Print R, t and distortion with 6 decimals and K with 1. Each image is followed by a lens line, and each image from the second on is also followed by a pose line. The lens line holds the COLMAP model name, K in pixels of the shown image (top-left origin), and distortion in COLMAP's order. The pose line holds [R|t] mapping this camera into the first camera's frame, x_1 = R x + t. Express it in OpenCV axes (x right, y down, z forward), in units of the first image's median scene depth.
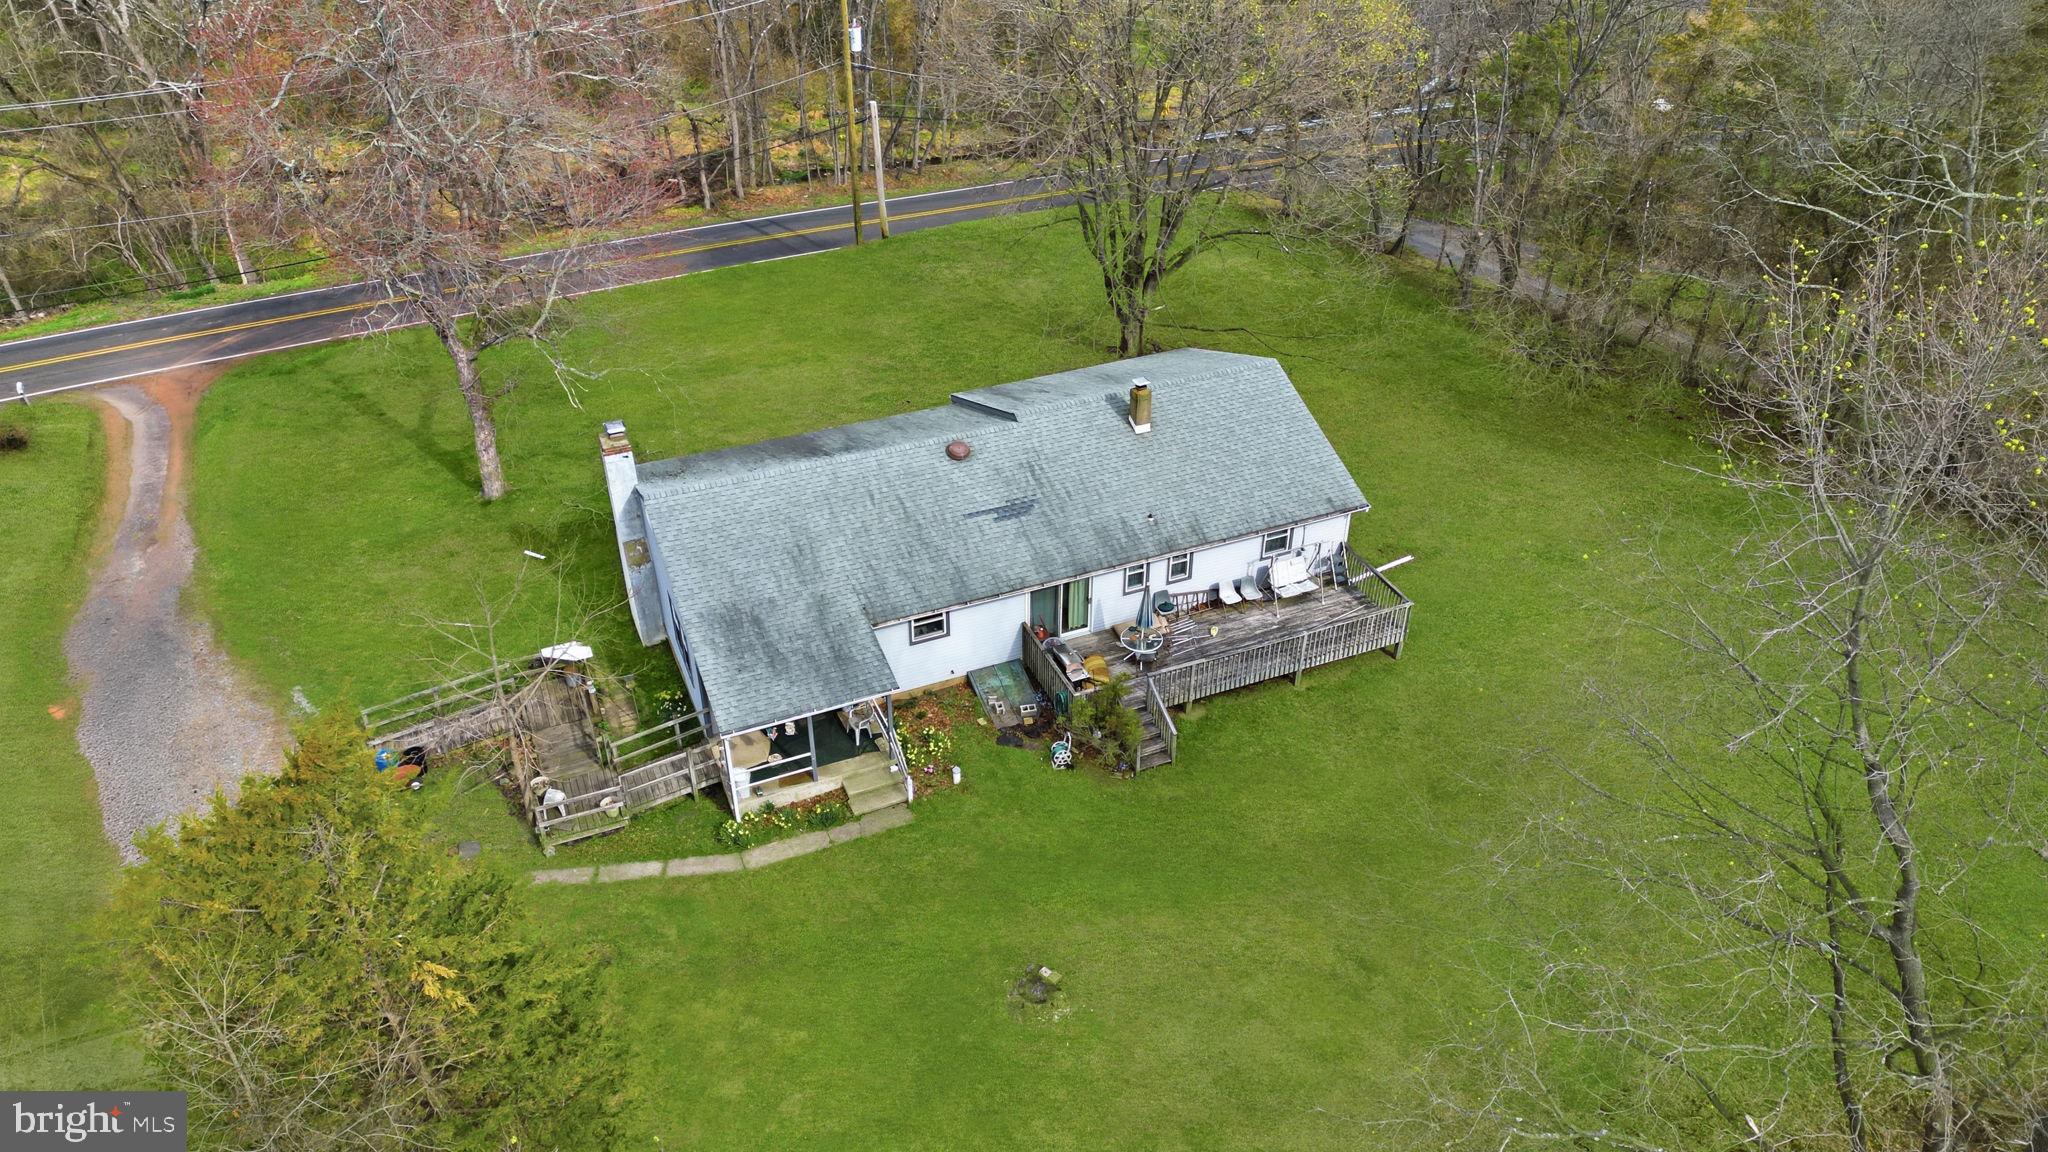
lens RADIAL K [[1453.1, 0, 1024.0], [0, 1453.1, 576.0], [0, 0, 1]] dist [0.046599, -0.001112]
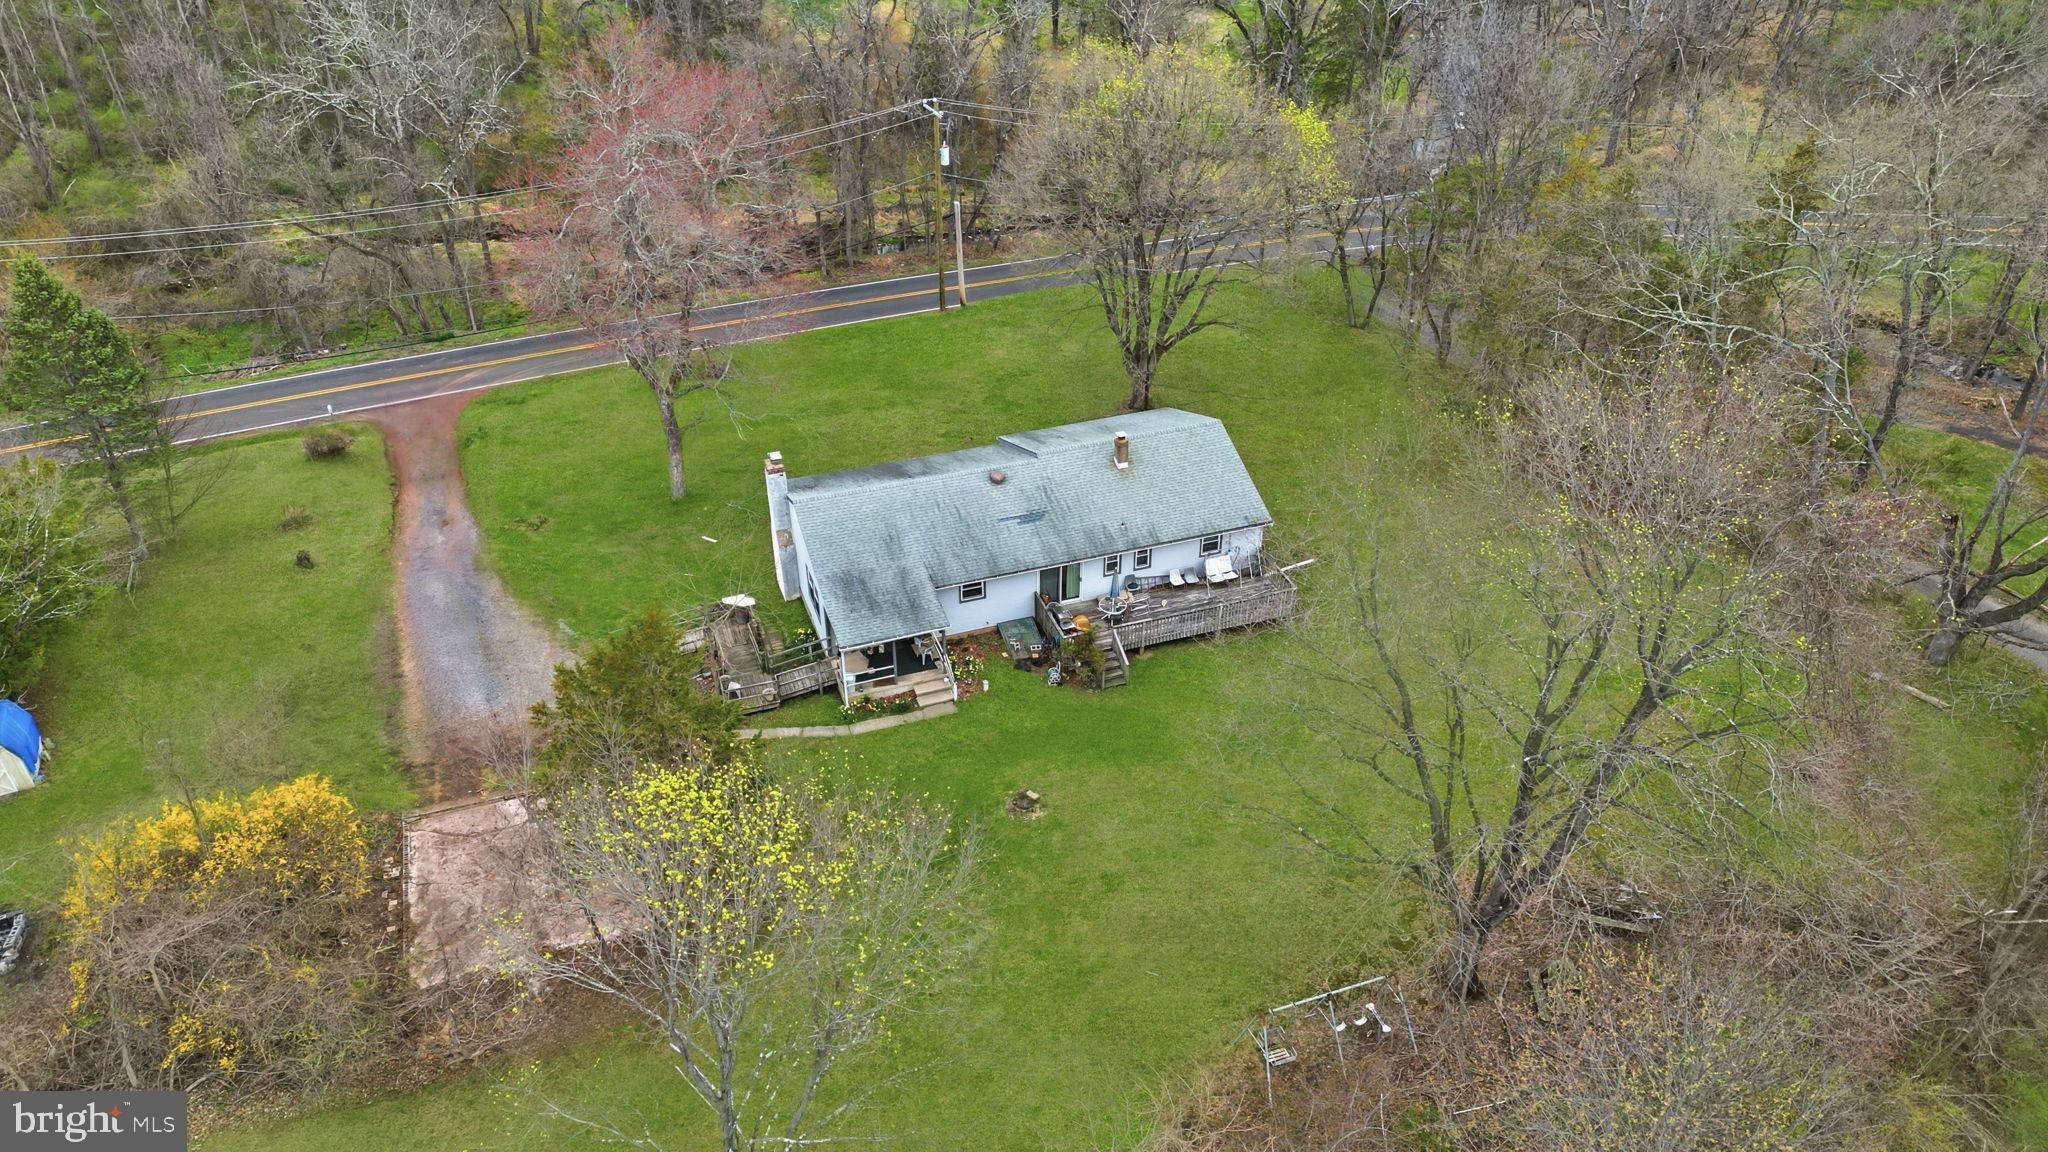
lens RADIAL K [[1385.0, 0, 1022.2], [0, 1385.0, 628.9], [0, 0, 1]] dist [0.038175, -0.004374]
pose [[0.997945, 0.036103, -0.052941, 0.063861], [-0.034690, 0.999023, 0.027367, 0.031484], [0.053877, -0.025474, 0.998223, -0.443832]]
